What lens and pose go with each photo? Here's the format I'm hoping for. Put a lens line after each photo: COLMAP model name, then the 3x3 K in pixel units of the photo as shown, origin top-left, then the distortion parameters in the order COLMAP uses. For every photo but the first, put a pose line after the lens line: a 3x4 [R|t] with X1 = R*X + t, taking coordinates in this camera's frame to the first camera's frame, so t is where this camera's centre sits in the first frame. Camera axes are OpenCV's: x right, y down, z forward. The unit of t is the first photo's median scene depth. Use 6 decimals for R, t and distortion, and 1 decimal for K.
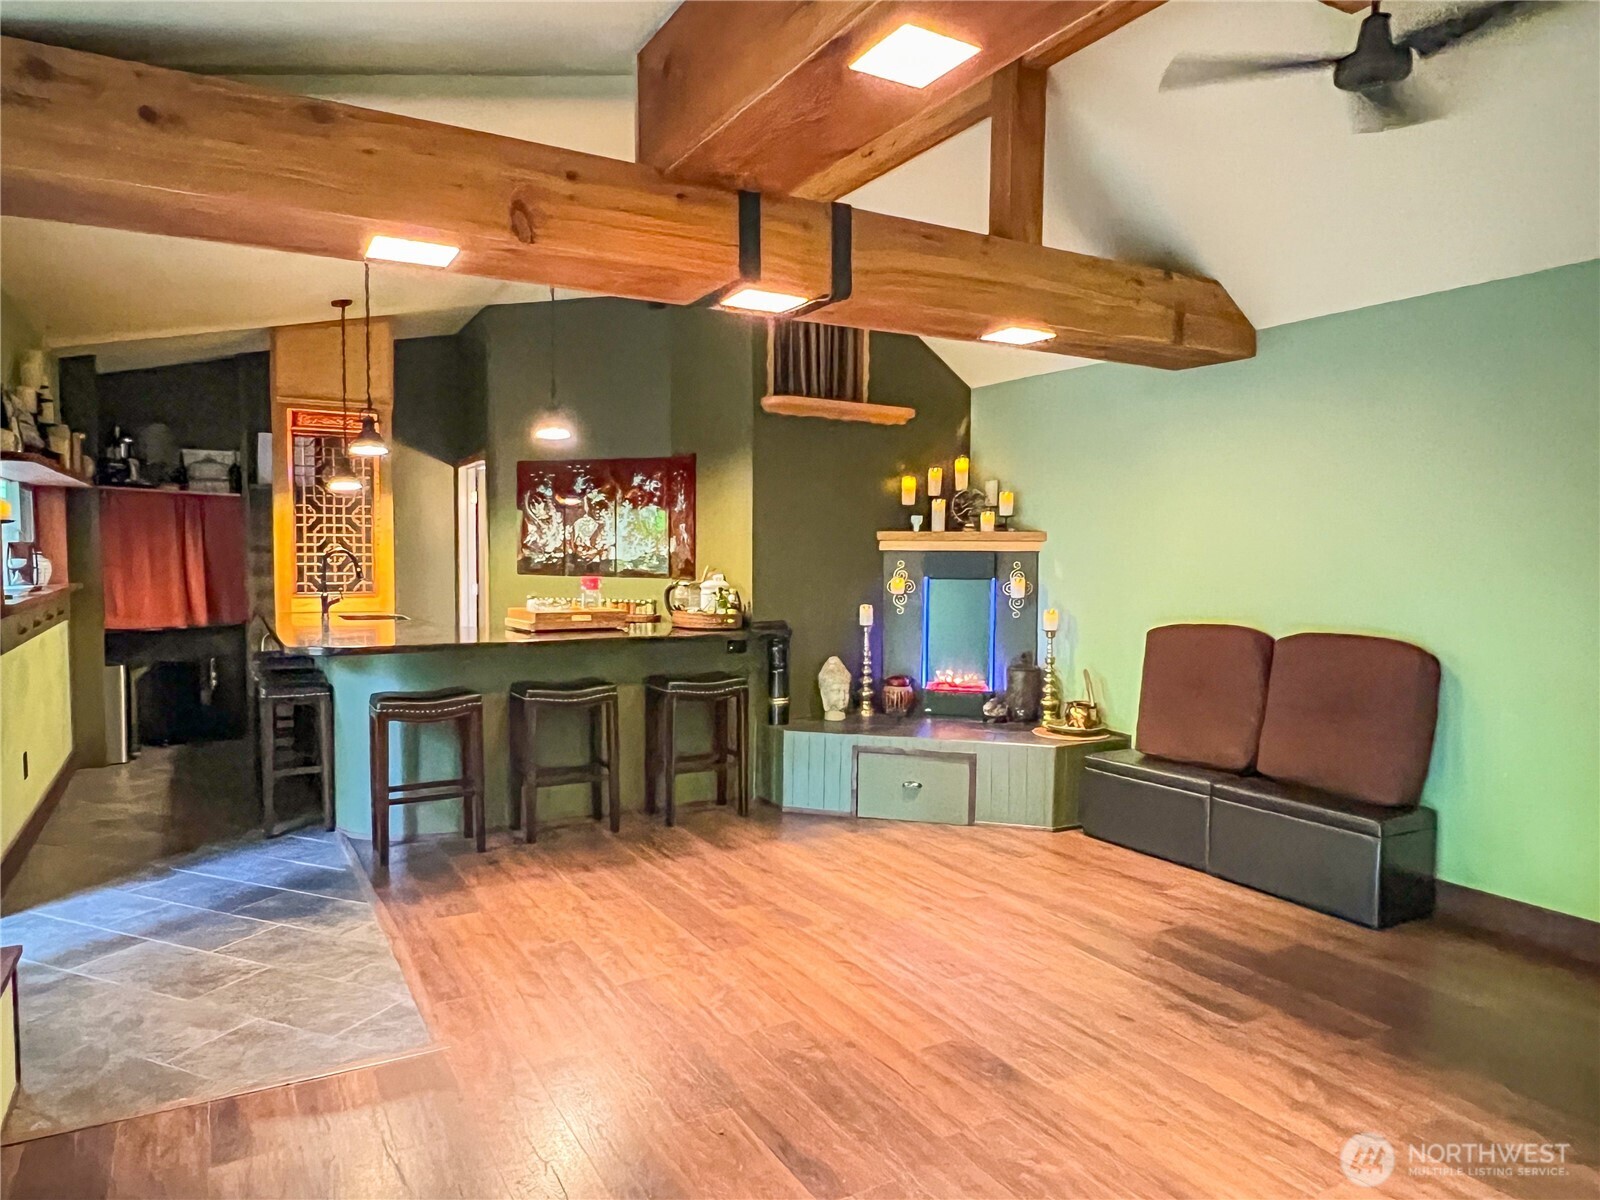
lens RADIAL K [[1045.7, 0, 807.6], [0, 1045.7, 603.2], [0, 0, 1]] dist [-0.006608, -0.000139]
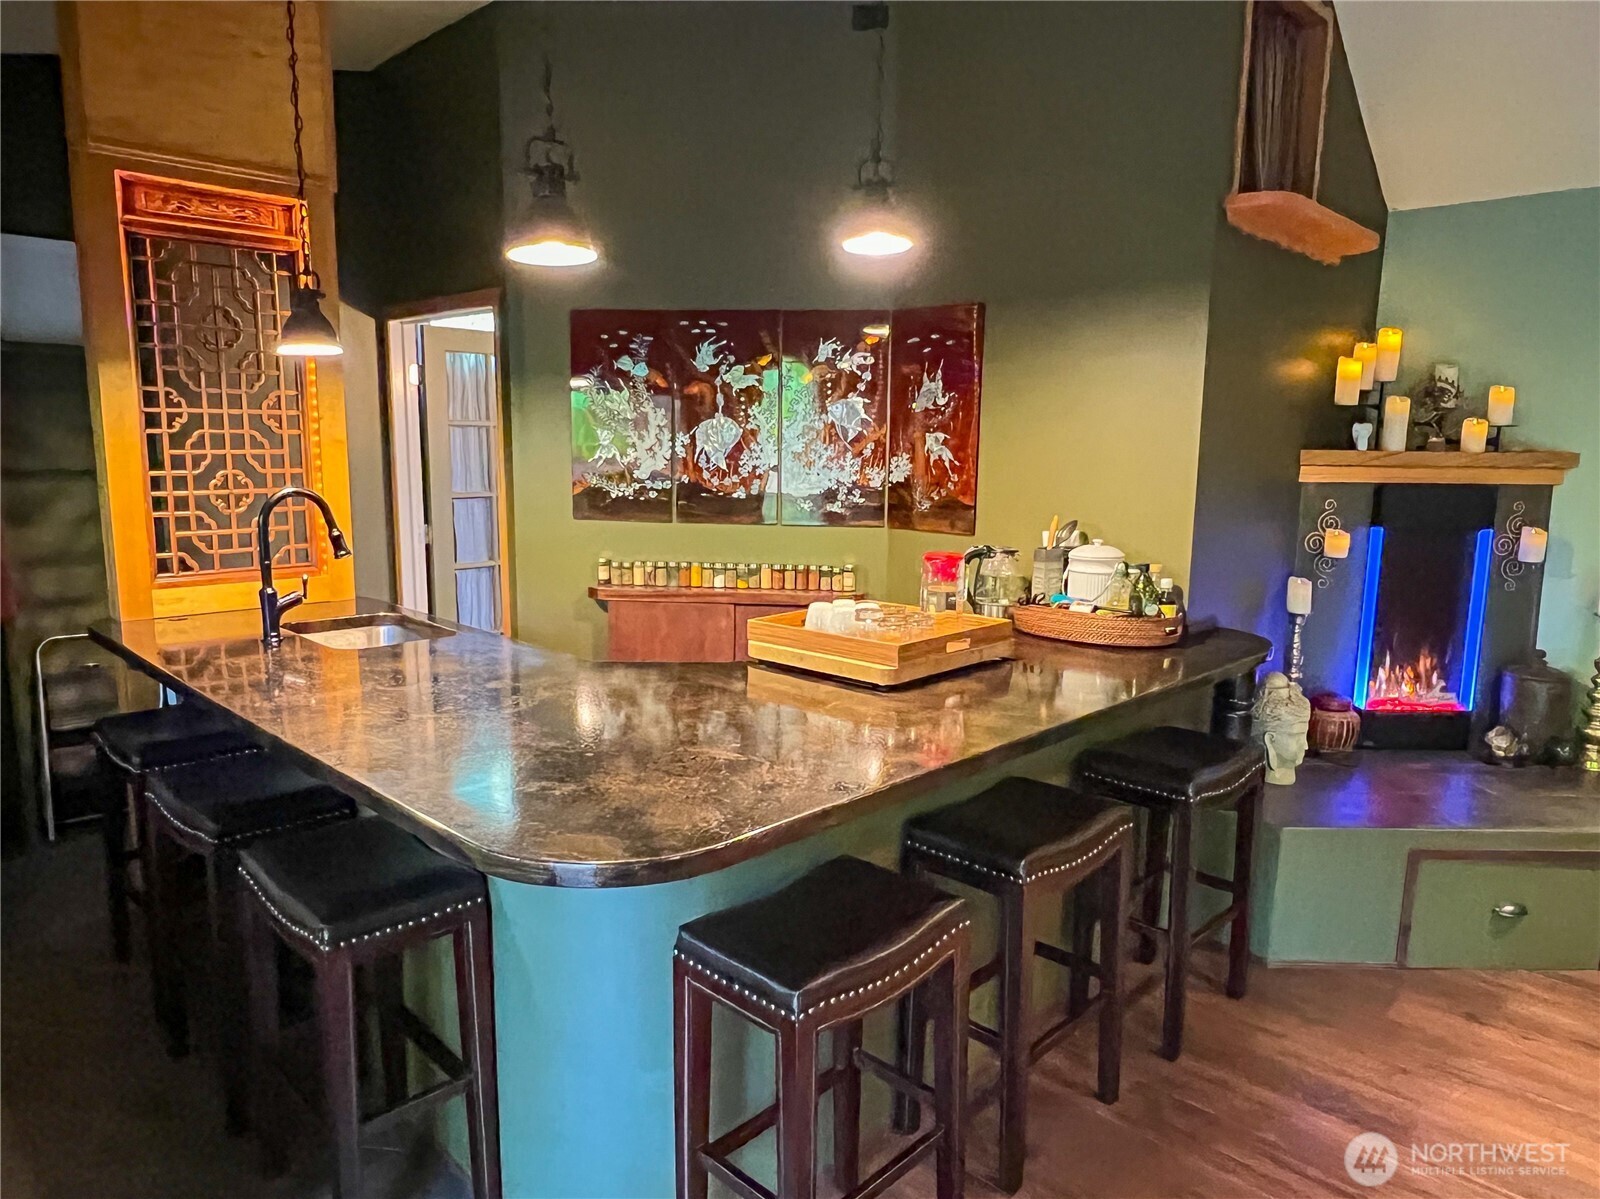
lens RADIAL K [[1045.7, 0, 791.2], [0, 1045.7, 600.5], [0, 0, 1]] dist [-0.006608, -0.000139]
pose [[0.963011, -0.039987, 0.266480, -0.335421], [0.010208, 0.993632, 0.112212, -0.048652], [-0.269270, -0.105342, 0.957286, 0.460891]]
